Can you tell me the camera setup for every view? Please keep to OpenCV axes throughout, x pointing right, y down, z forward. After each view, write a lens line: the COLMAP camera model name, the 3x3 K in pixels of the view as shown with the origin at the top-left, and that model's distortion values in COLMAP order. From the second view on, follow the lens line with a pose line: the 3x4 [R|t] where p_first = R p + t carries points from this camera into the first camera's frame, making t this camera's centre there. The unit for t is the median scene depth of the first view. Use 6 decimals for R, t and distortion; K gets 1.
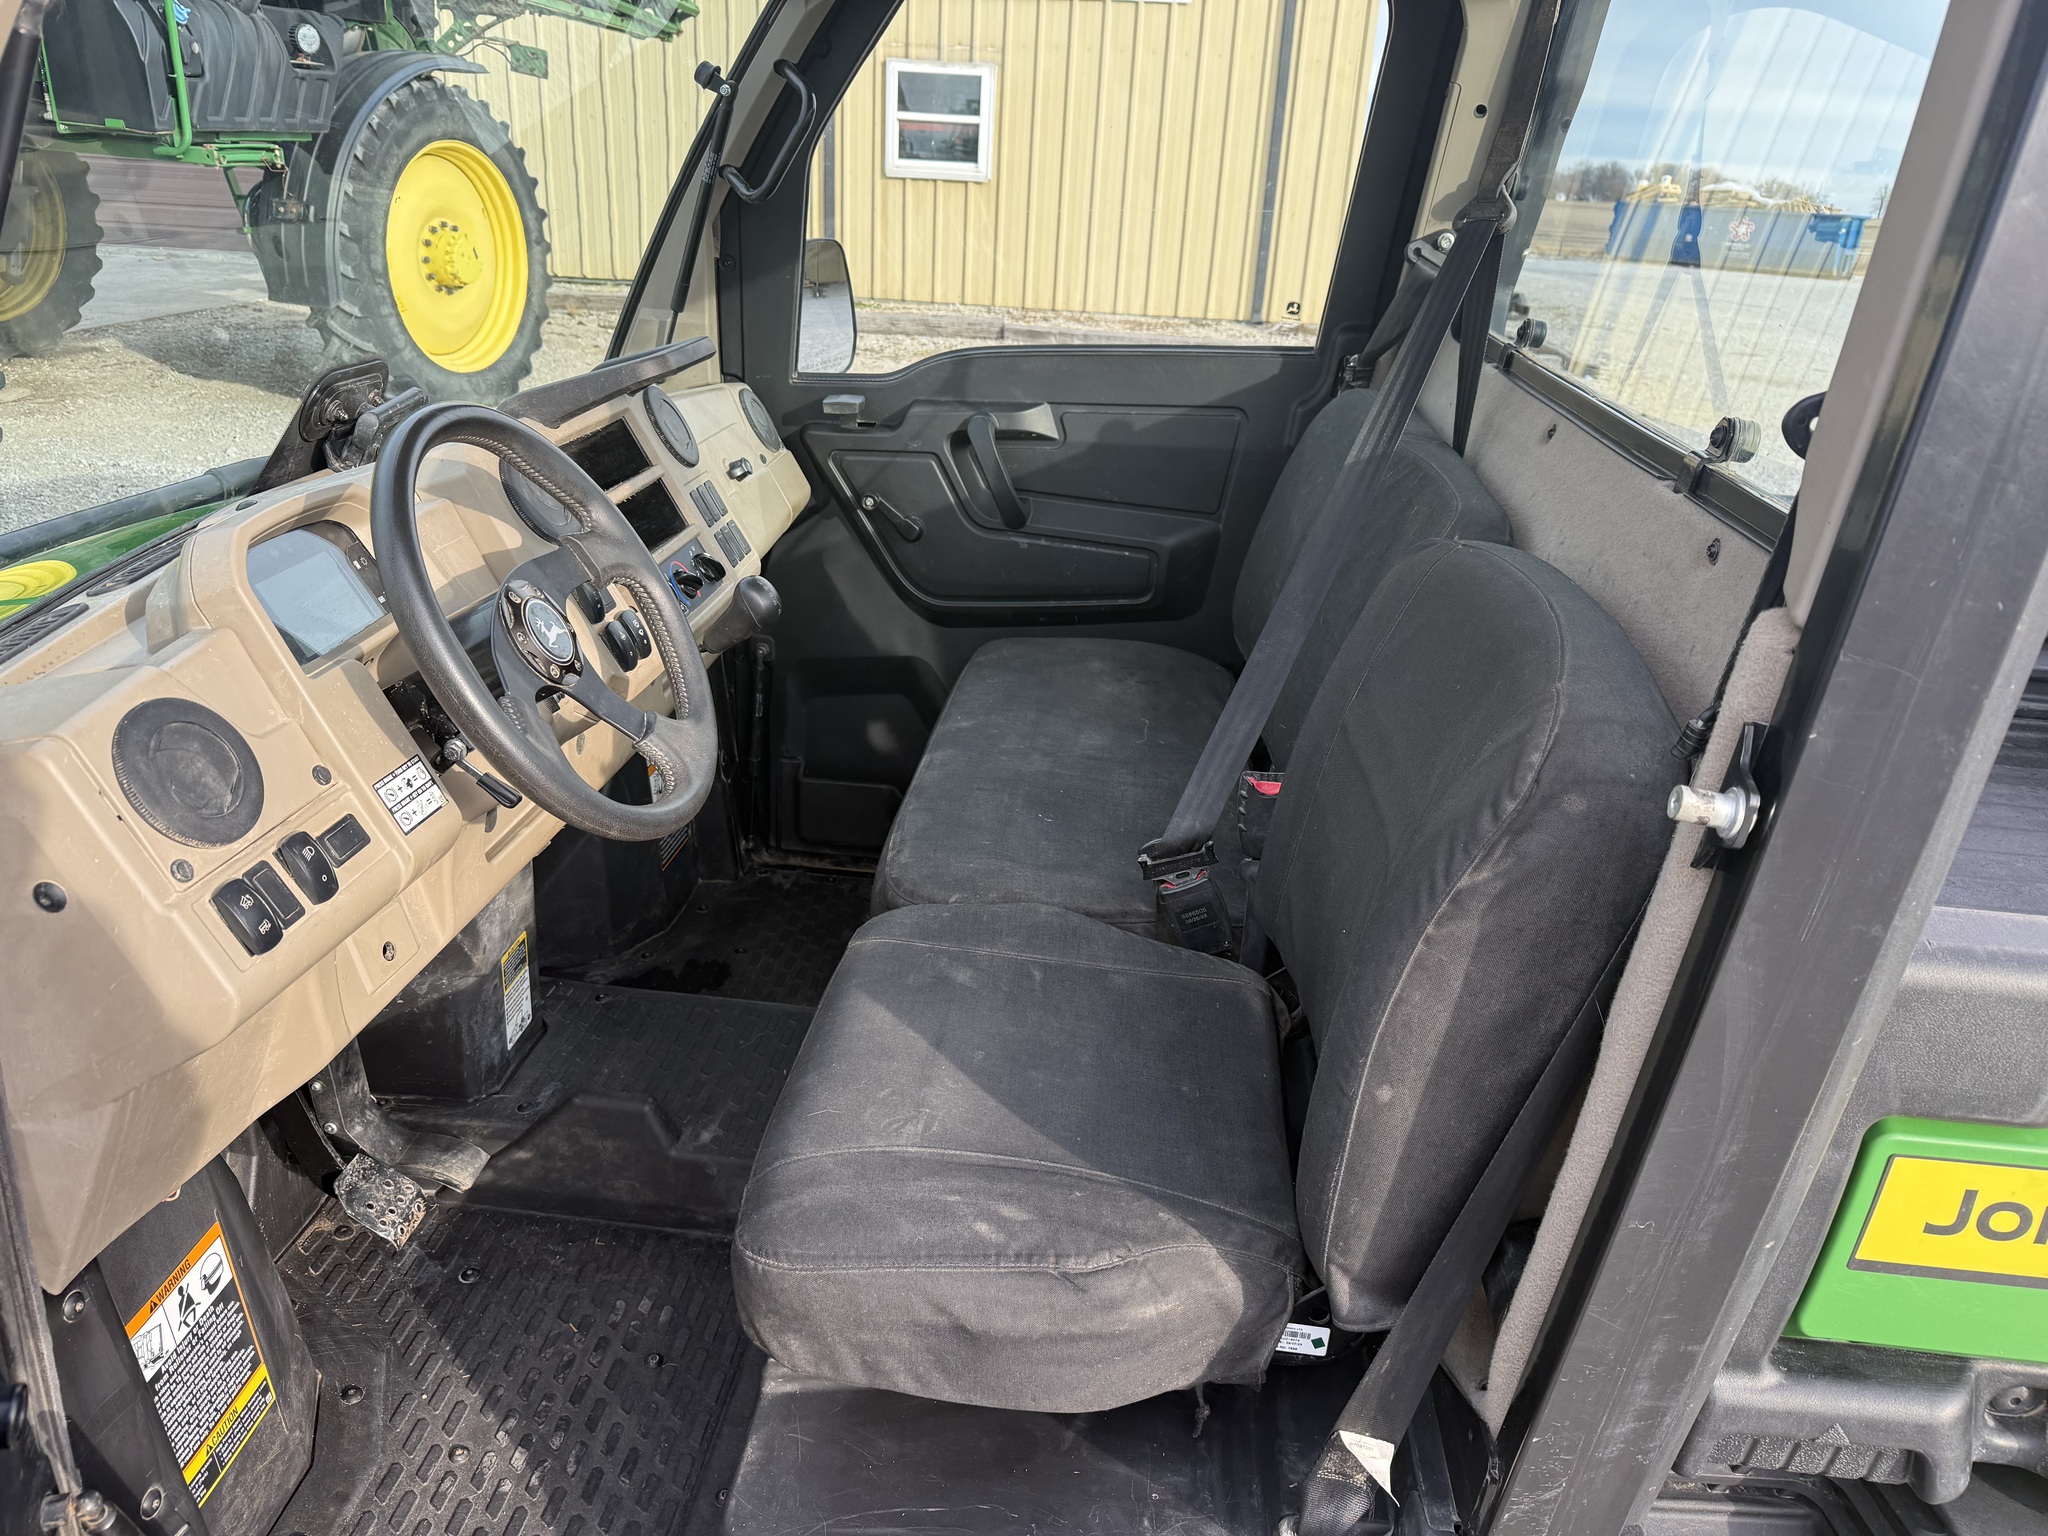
lens RADIAL K [[1440.9, 0, 1031.7], [0, 1440.9, 772.5], [0, 0, 1]] dist [0.055245, -0.070905]
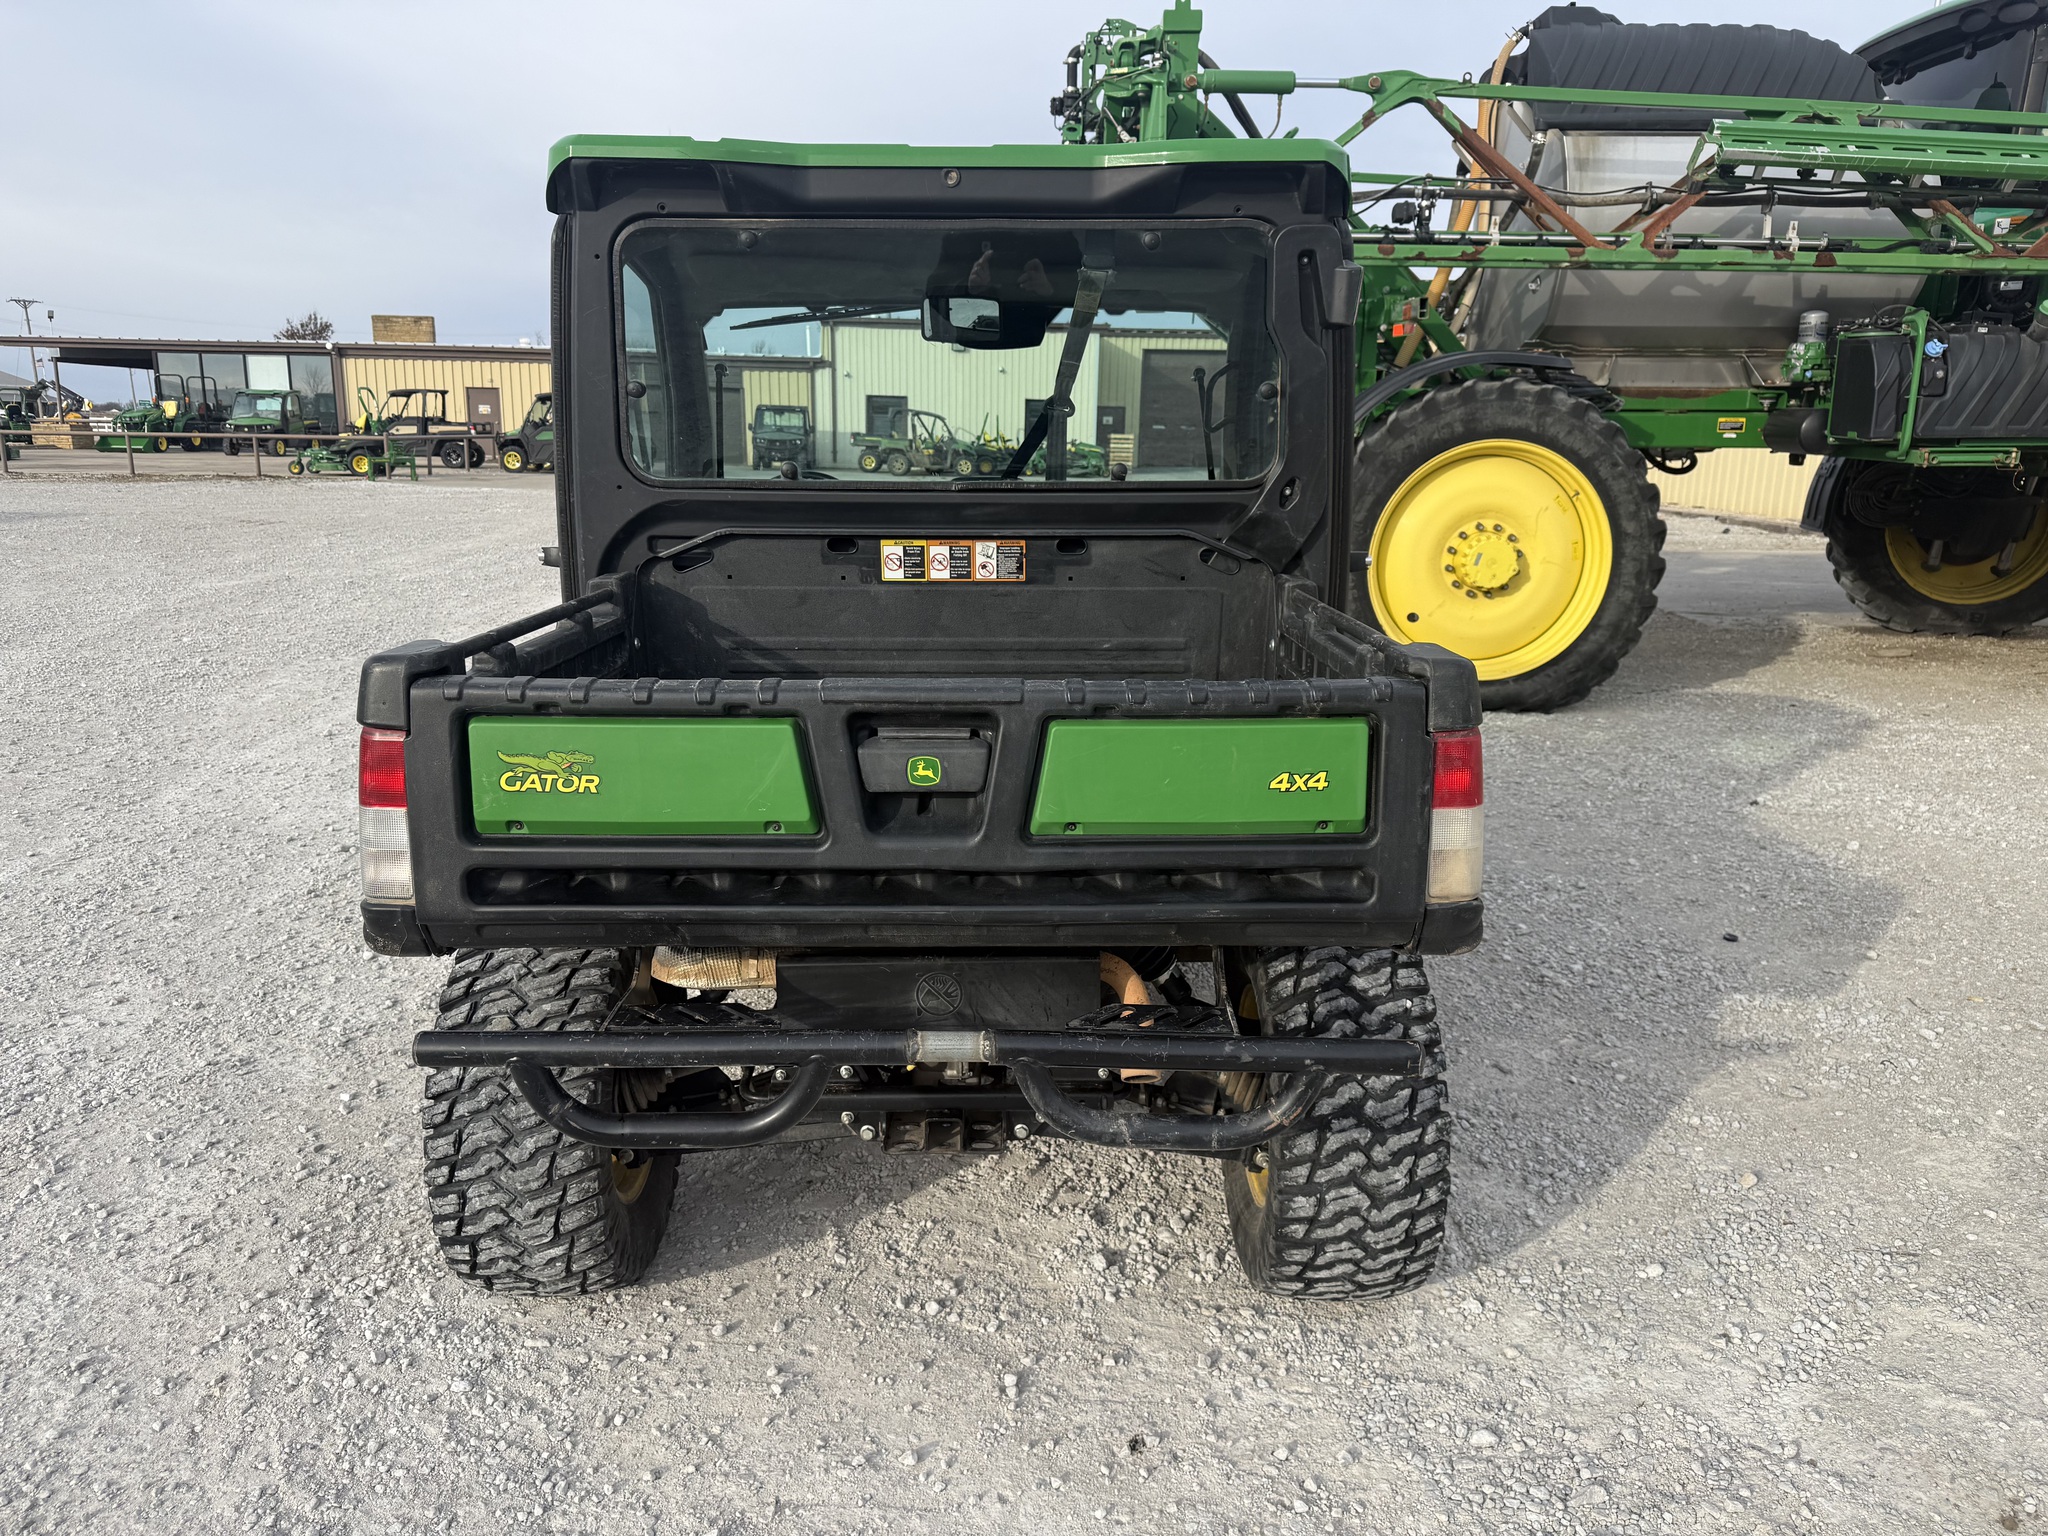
lens RADIAL K [[1440.9, 0, 1015.8], [0, 1440.9, 774.1], [0, 0, 1]] dist [0.055245, -0.070905]
pose [[0.096060, 0.177296, -0.979458, 1.605933], [-0.390481, 0.911842, 0.126761, -0.100372], [0.915586, 0.370283, 0.156822, 0.553814]]
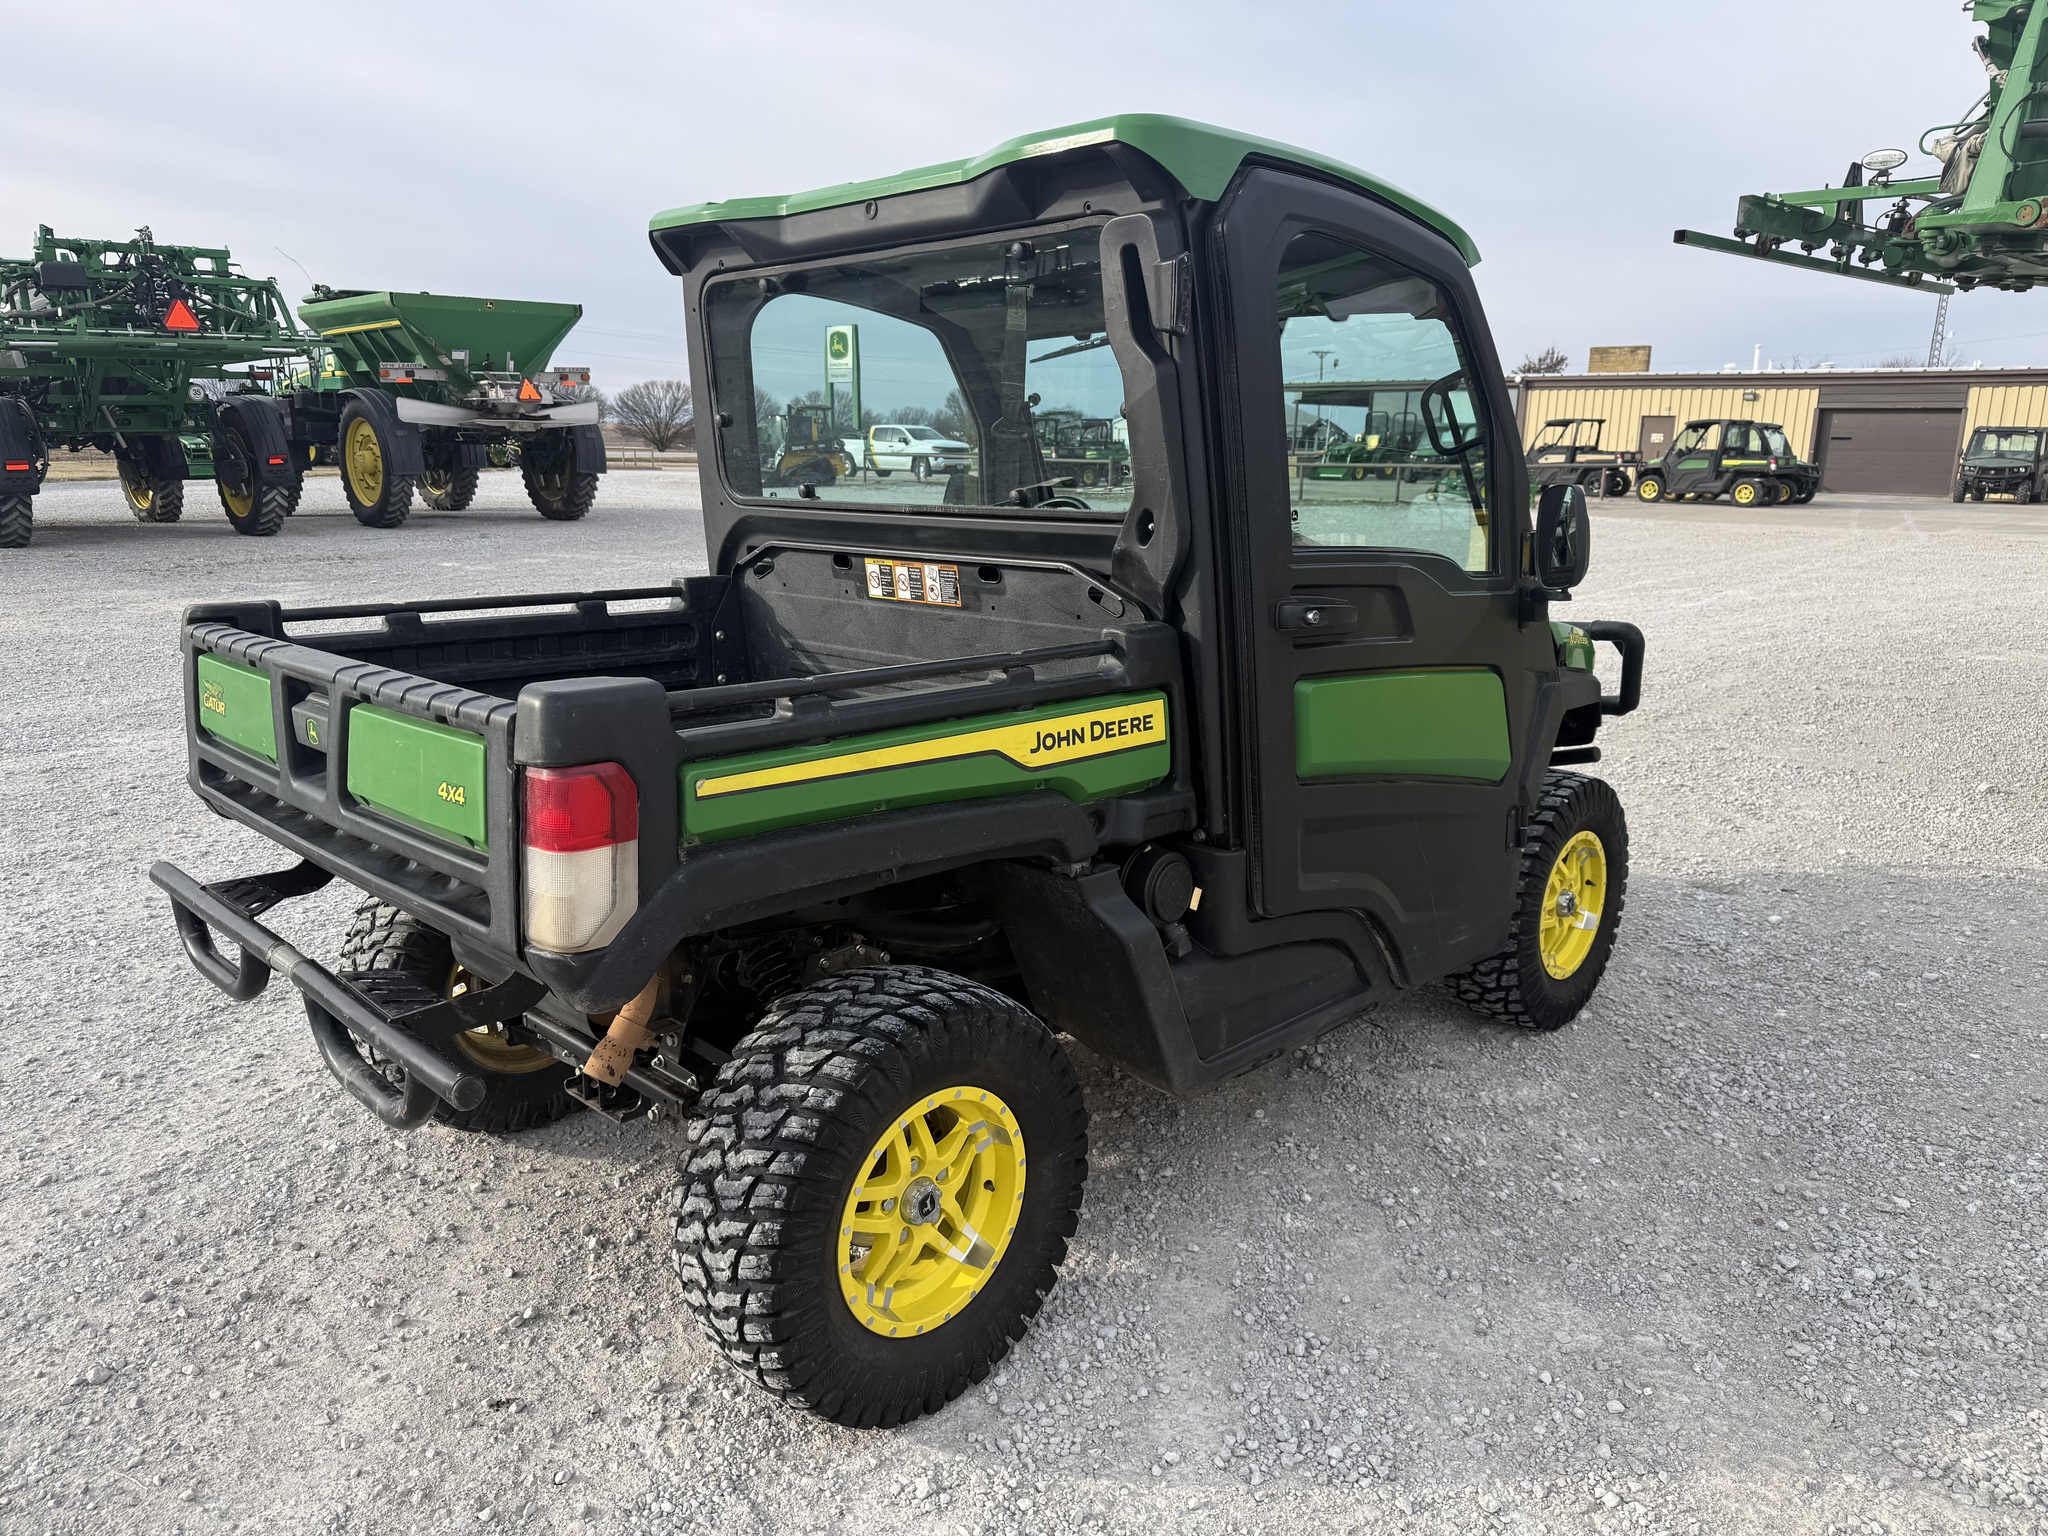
lens RADIAL K [[1440.9, 0, 1010.1], [0, 1440.9, 773.0], [0, 0, 1]] dist [0.055245, -0.070905]
pose [[-0.652685, 0.107544, -0.749957, 1.231509], [-0.332207, 0.849015, 0.410867, -0.524025], [0.680912, 0.517308, -0.518413, 1.496734]]
